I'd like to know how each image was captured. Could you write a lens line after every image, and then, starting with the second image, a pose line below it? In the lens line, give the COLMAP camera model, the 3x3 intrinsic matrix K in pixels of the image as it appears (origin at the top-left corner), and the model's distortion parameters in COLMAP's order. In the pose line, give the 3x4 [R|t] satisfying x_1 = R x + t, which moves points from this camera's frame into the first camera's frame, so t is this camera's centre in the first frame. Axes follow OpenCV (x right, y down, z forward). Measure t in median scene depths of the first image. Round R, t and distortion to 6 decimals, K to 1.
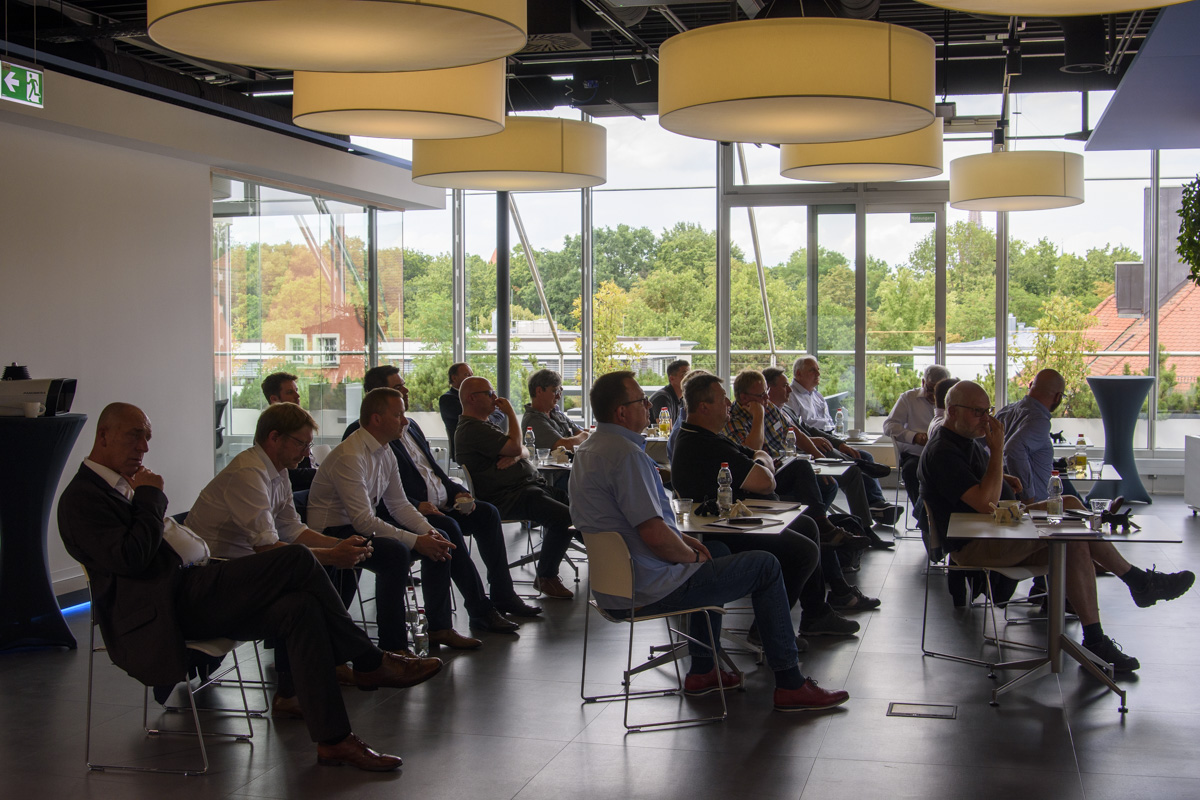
lens RADIAL K [[1478.7, 0, 600.0], [0, 1478.7, 400.0], [0, 0, 1]] dist [-0.097957, 0.106930]
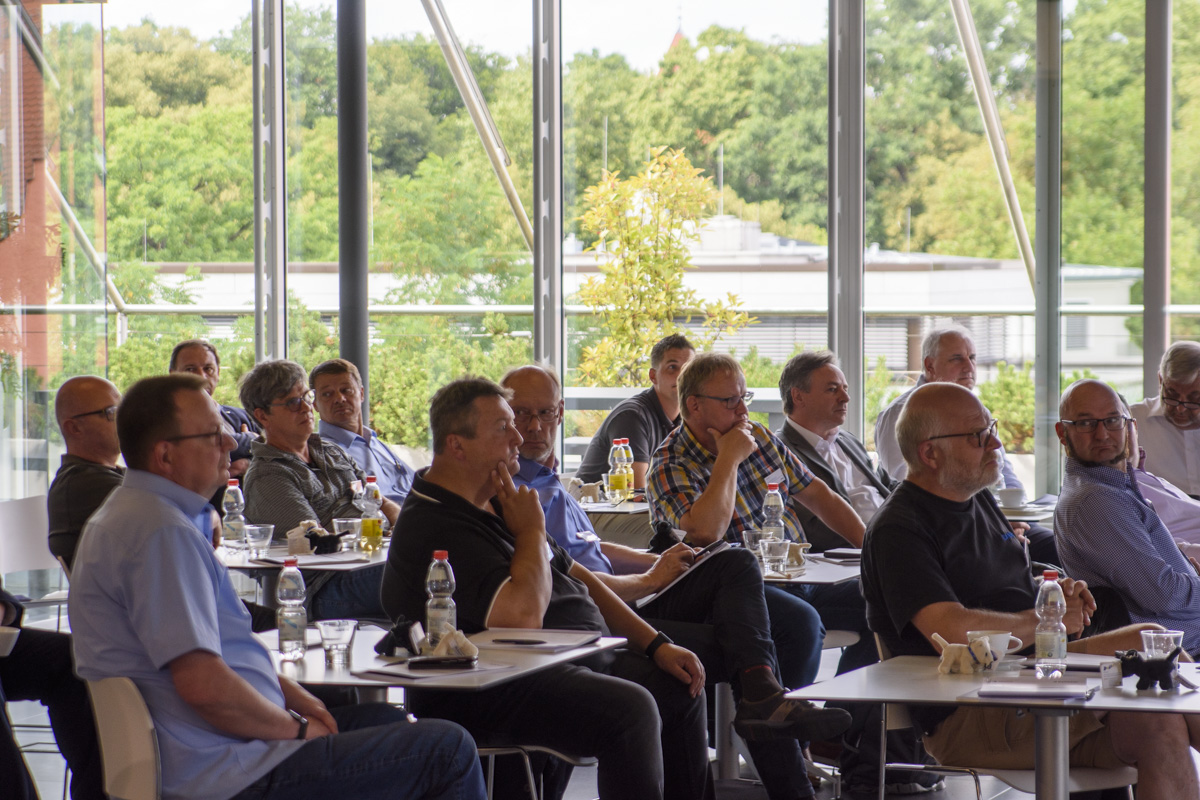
lens RADIAL K [[3716.8, 0, 600.0], [0, 3716.8, 400.0], [0, 0, 1]] dist [0.441893, -3.058558]
pose [[0.995570, 0.003240, -0.093971, 0.131979], [-0.003597, 0.999987, -0.003625, -0.002522], [0.093958, 0.003947, 0.995568, -0.138012]]
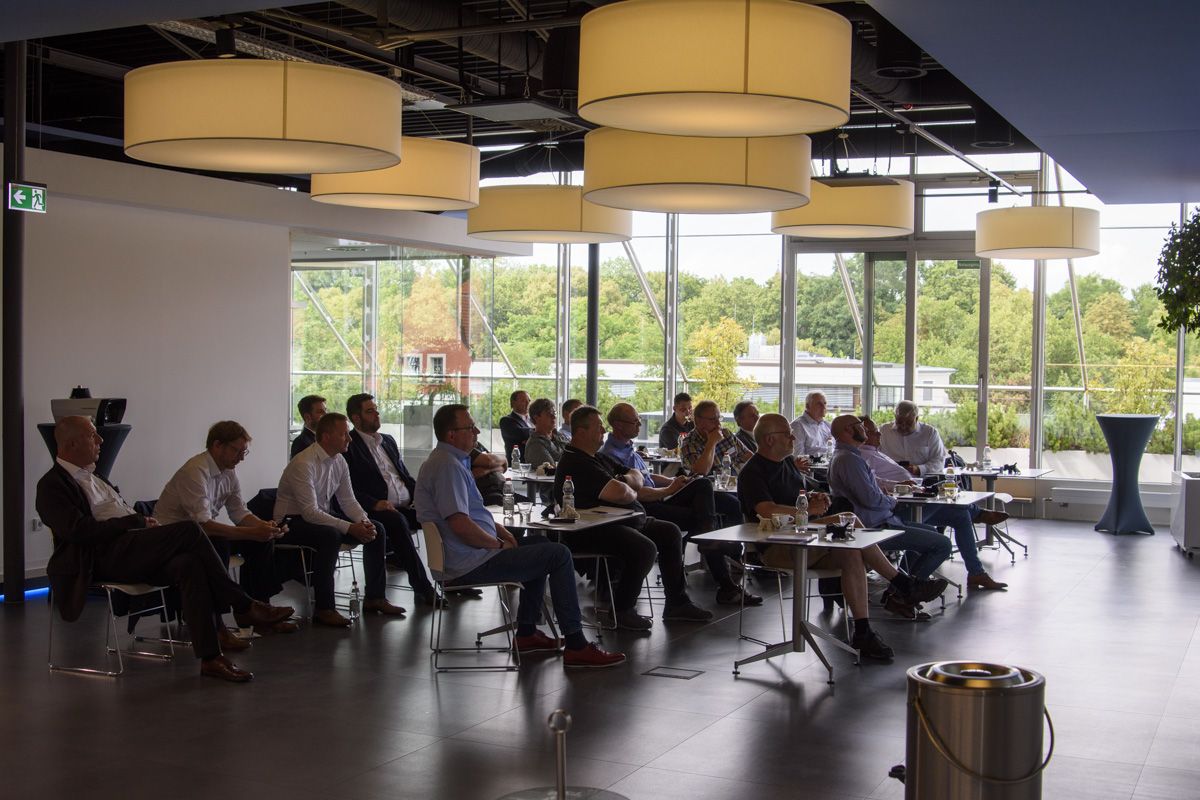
lens RADIAL K [[1478.7, 0, 600.0], [0, 1478.7, 400.0], [0, 0, 1]] dist [-0.097957, 0.106930]
pose [[0.981424, 0.023087, -0.190456, 0.180254], [-0.025862, 0.999592, -0.012094, -0.004482], [0.190099, 0.016795, 0.981621, -0.130238]]
